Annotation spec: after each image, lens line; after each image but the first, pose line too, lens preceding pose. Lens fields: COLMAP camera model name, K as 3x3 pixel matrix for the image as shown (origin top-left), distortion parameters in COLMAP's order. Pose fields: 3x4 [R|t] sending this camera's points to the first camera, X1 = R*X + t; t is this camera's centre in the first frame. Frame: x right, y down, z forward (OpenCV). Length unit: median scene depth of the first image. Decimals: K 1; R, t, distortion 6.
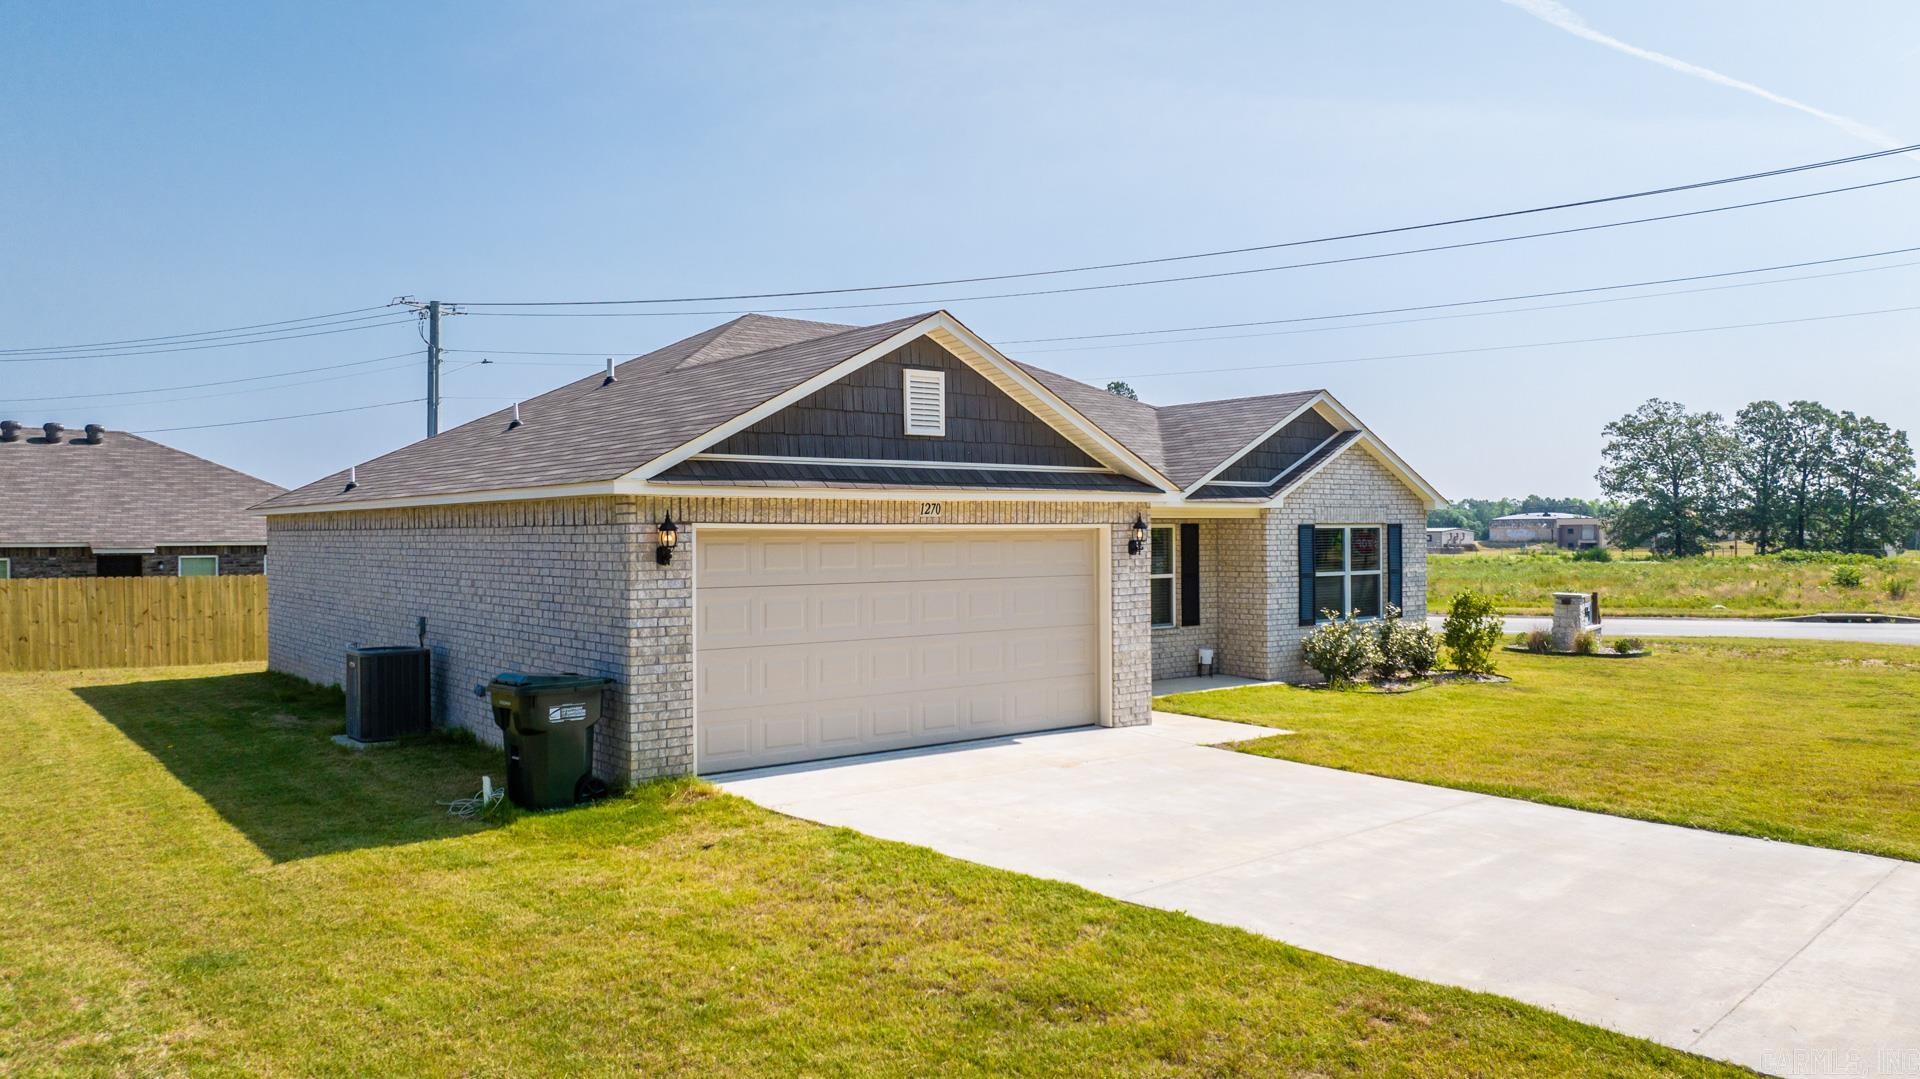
lens RADIAL K [[1356.7, 0, 955.6], [0, 1356.7, 527.0], [0, 0, 1]] dist [-0.036195, 0.029247]
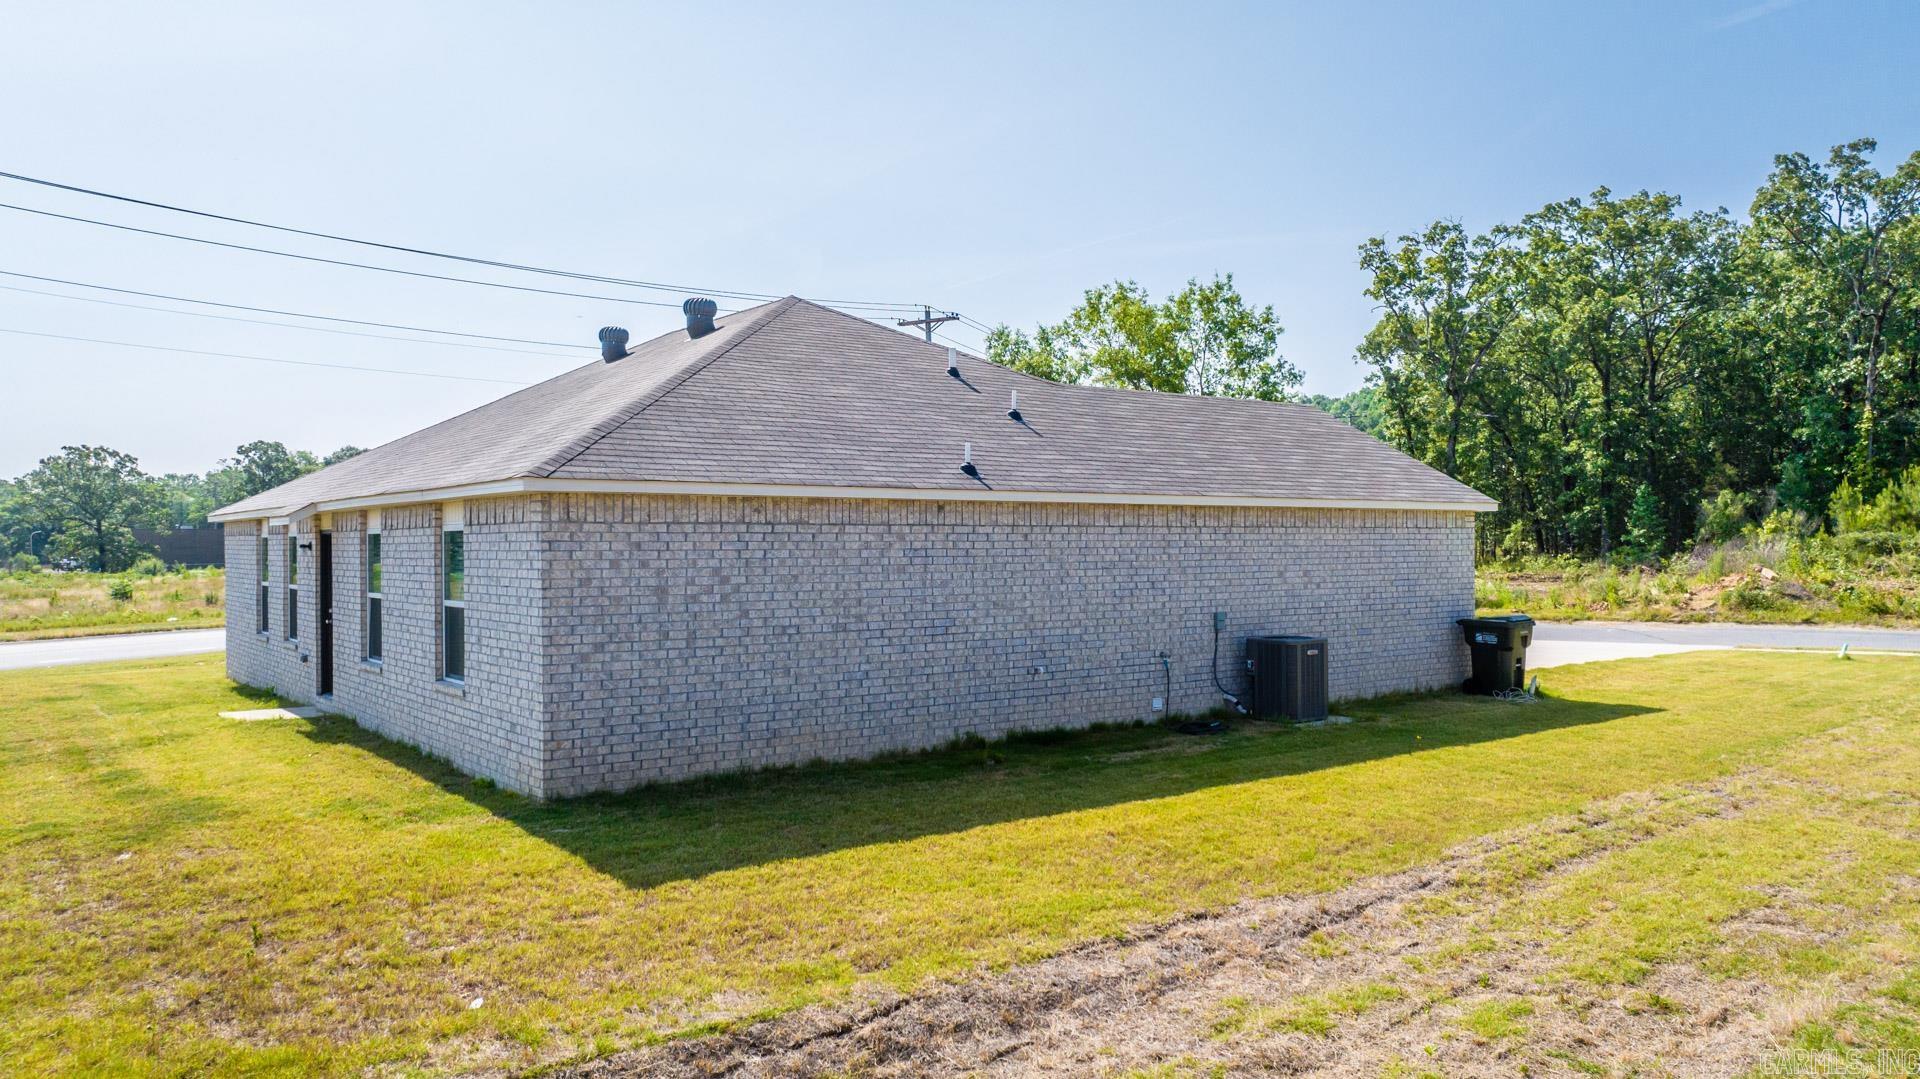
lens RADIAL K [[1356.7, 0, 959.8], [0, 1356.7, 549.0], [0, 0, 1]] dist [-0.036195, 0.029247]
pose [[0.021503, 0.001146, 0.999768, -1.114109], [0.001132, 0.999999, -0.001171, 0.014724], [-0.999768, 0.001157, 0.021501, 0.912695]]
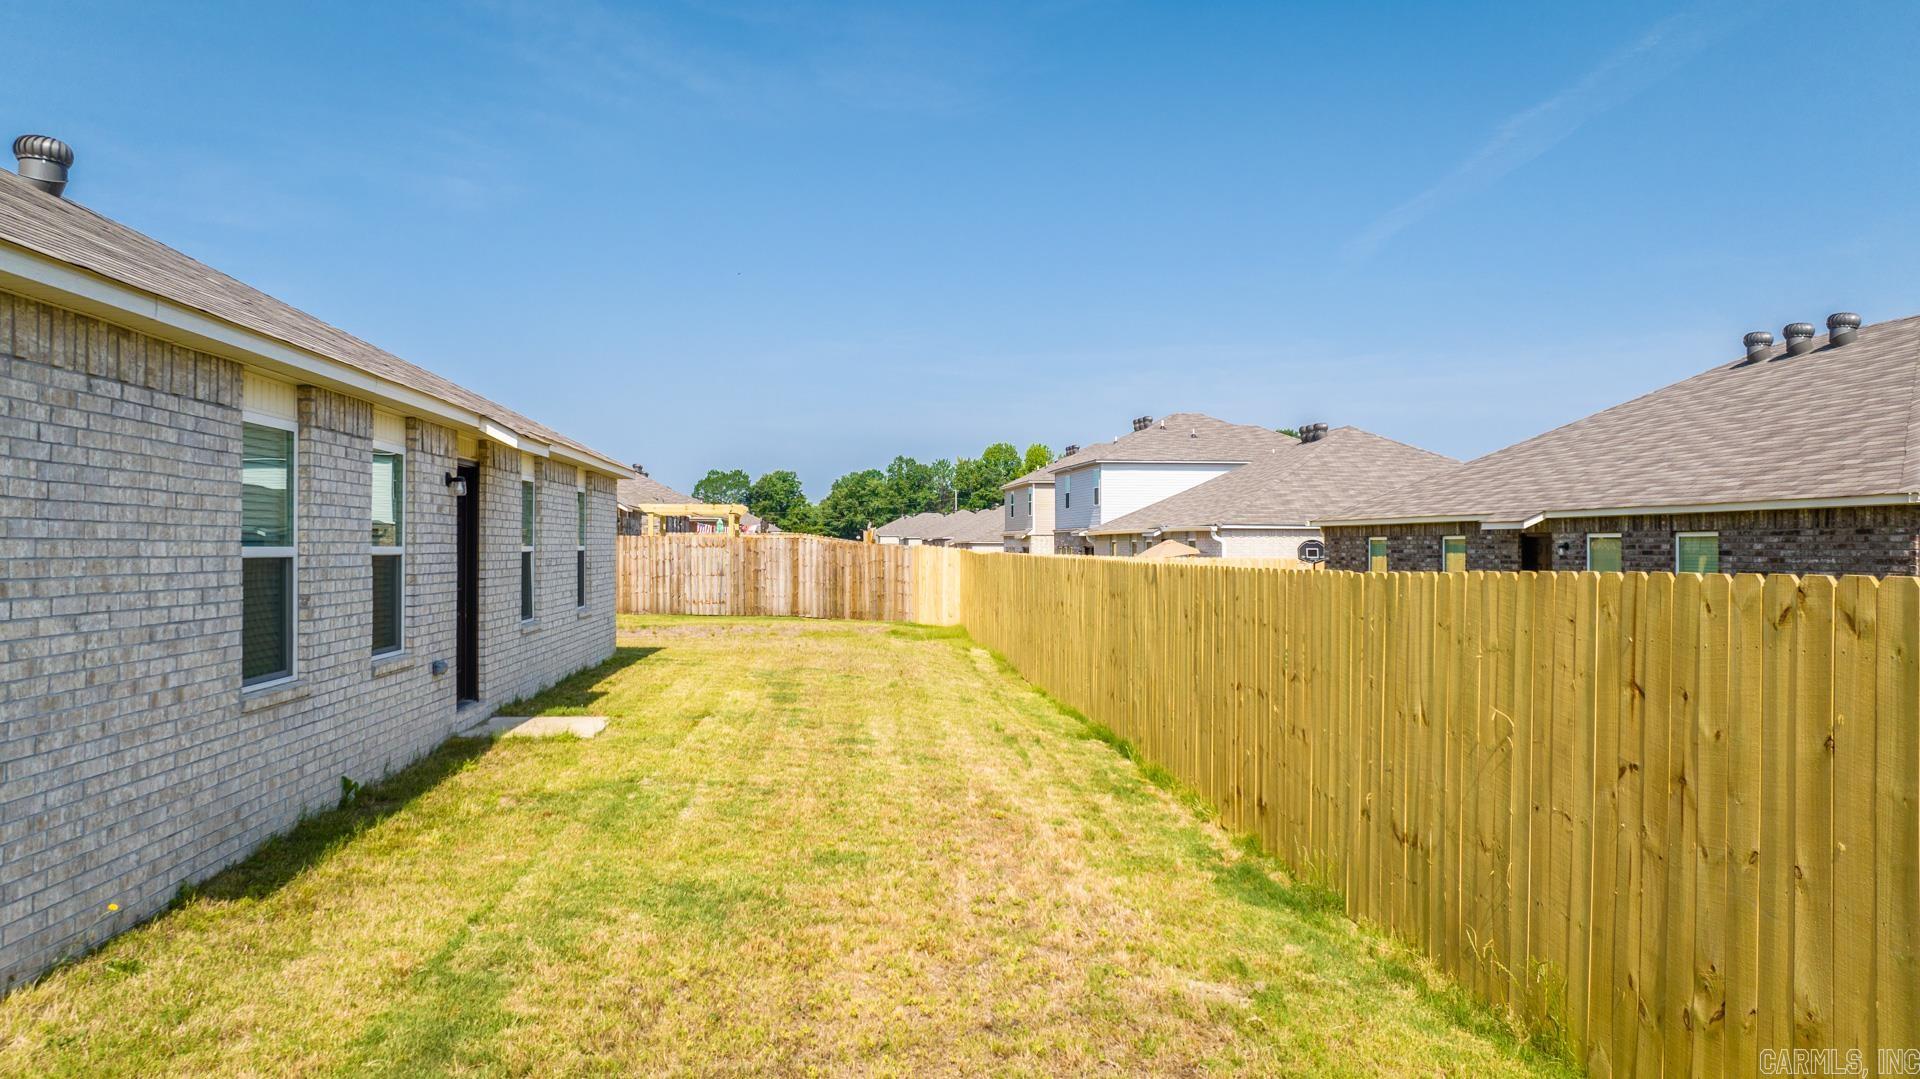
lens RADIAL K [[1356.7, 0, 965.3], [0, 1356.7, 541.3], [0, 0, 1]] dist [-0.036195, 0.029247]
pose [[-0.561815, 0.003673, -0.827255, 0.103691], [0.007721, 0.999970, -0.000804, 0.038447], [0.827227, -0.006839, -0.561826, 1.845771]]
